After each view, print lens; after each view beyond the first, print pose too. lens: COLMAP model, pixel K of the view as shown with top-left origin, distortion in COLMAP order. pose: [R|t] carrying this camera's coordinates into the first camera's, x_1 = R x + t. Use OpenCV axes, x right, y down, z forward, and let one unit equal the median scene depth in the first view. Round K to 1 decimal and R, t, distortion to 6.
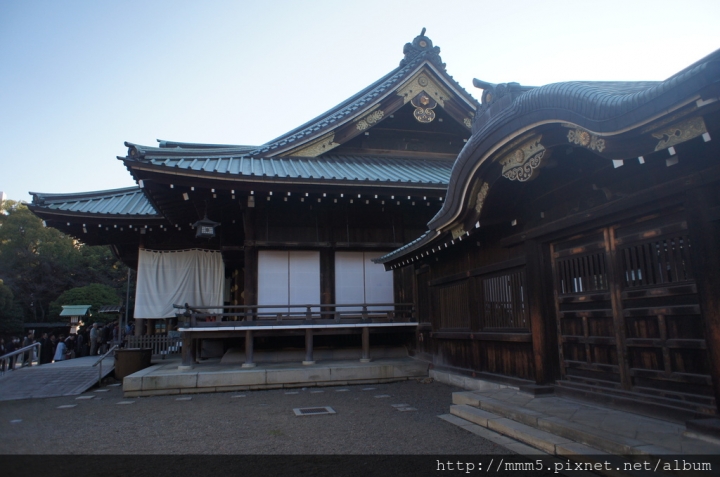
lens RADIAL K [[487.0, 0, 360.0], [0, 487.0, 238.5], [0, 0, 1]] dist [-0.030390, 0.001451]
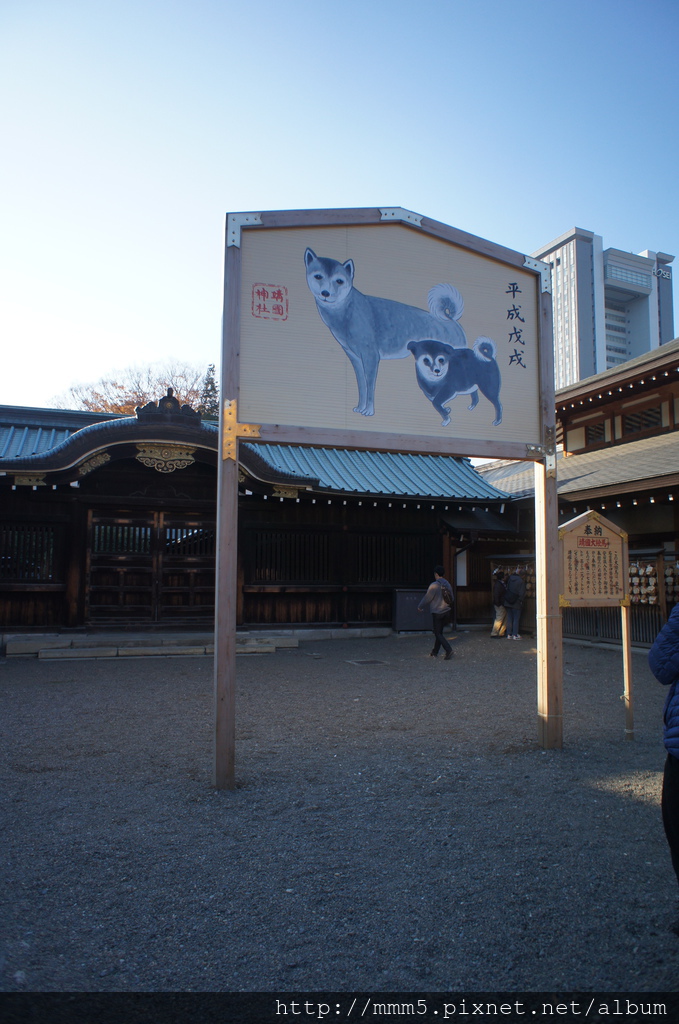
lens RADIAL K [[692.6, 0, 339.5], [0, 692.6, 512.0], [0, 0, 1]] dist [-0.030390, 0.001451]
pose [[-0.127966, 0.111588, 0.985481, -1.620559], [-0.178666, 0.974800, -0.133578, 0.160435], [-0.975553, -0.193165, -0.104804, 0.698877]]
